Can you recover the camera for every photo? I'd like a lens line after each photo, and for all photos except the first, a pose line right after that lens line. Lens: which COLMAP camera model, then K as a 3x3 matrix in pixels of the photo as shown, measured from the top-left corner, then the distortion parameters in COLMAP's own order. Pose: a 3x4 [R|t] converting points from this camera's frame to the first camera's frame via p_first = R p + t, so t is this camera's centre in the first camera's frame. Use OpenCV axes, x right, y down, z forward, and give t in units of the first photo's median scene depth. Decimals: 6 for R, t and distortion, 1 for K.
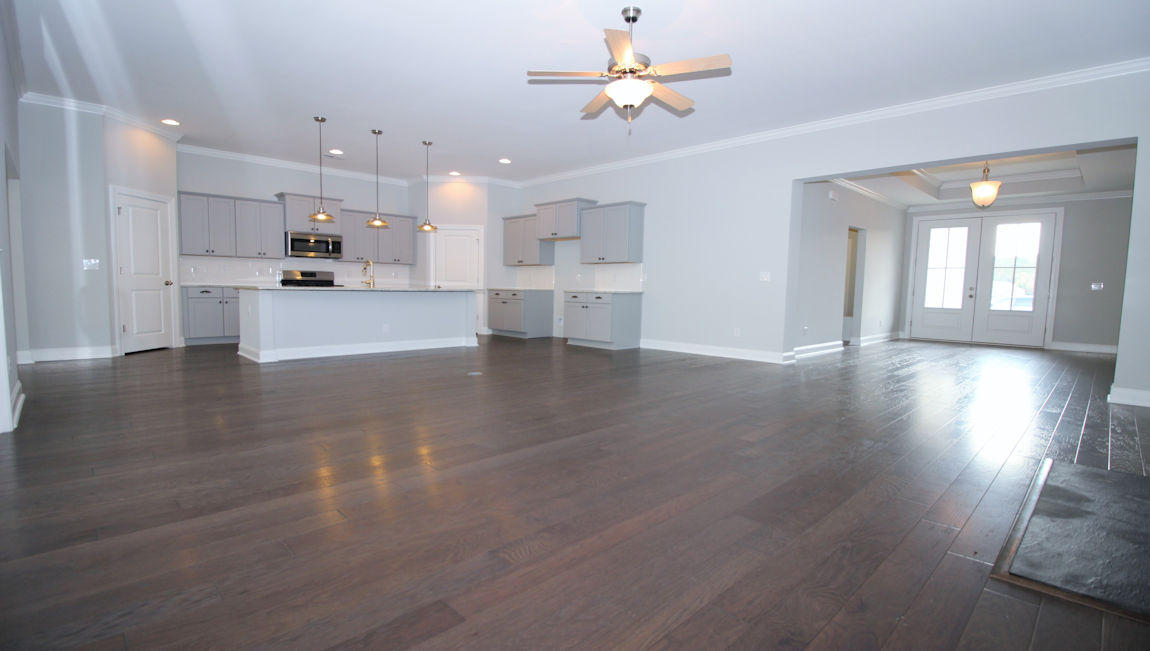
lens RADIAL K [[534.0, 0, 575.0], [0, 534.0, 325.5], [0, 0, 1]] dist [-0.022240, -0.000241]
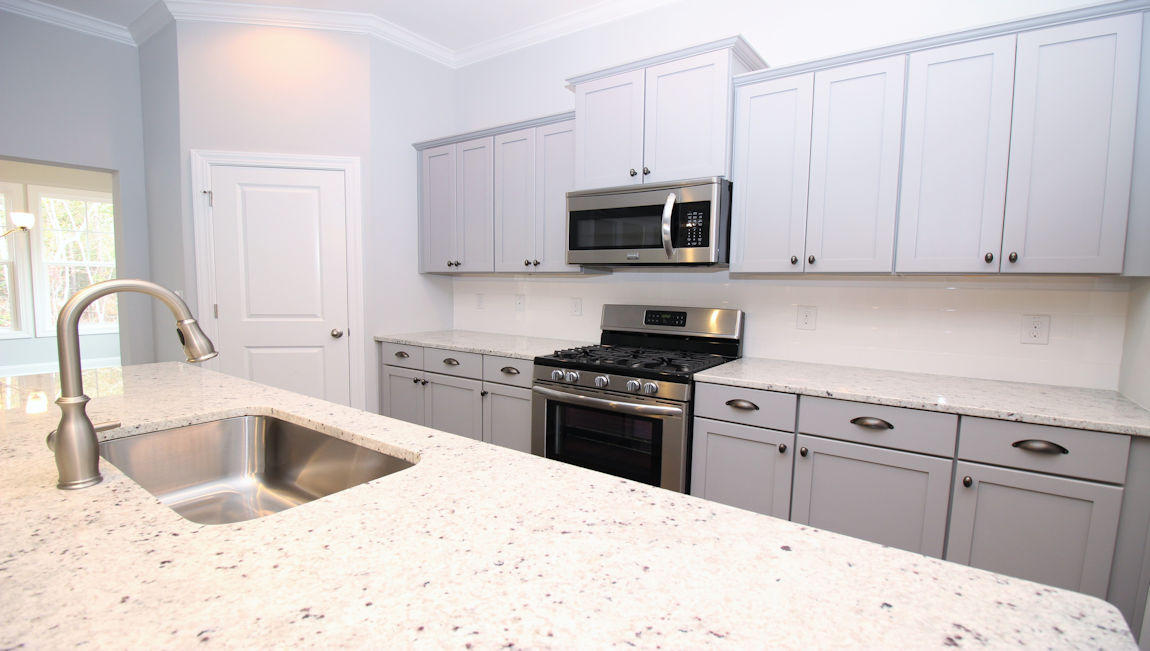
lens RADIAL K [[534.0, 0, 575.0], [0, 534.0, 325.5], [0, 0, 1]] dist [-0.022240, -0.000241]
pose [[0.175439, 0.067520, -0.982172, -0.197015], [-0.082102, 0.995174, 0.053748, -0.109908], [0.981061, 0.071209, 0.180136, 0.930545]]
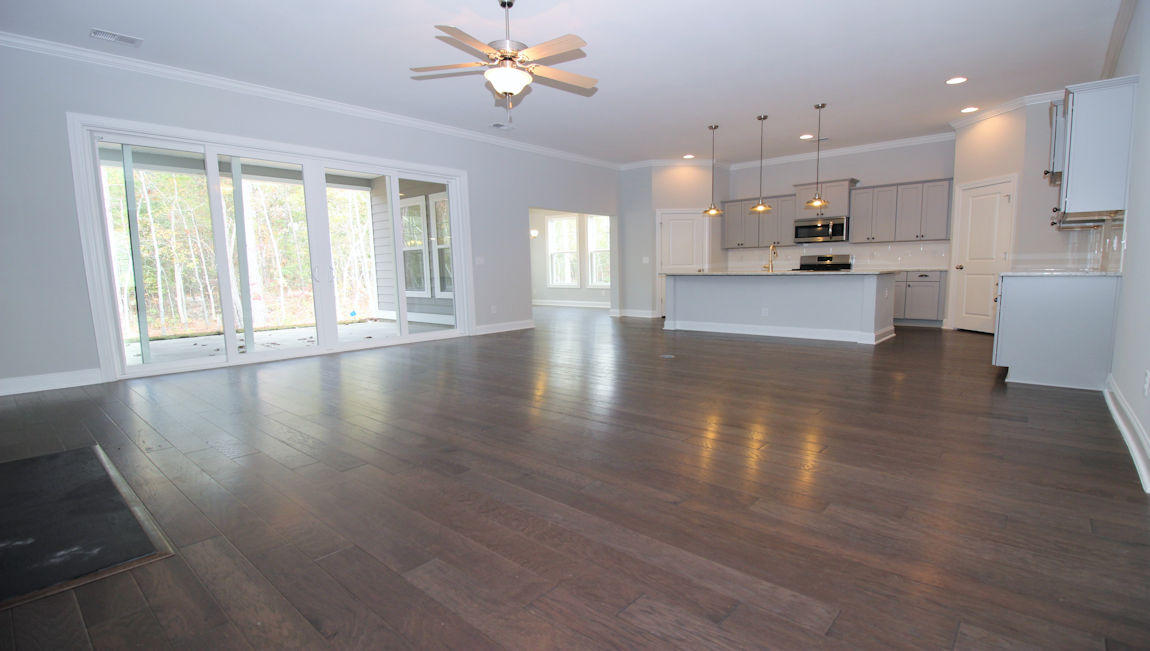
lens RADIAL K [[534.0, 0, 575.0], [0, 534.0, 325.5], [0, 0, 1]] dist [-0.022240, -0.000241]
pose [[0.069292, 0.082858, -0.994149, 0.515541], [-0.053829, 0.995403, 0.079211, -0.024762], [0.996143, 0.048026, 0.073434, 0.474916]]
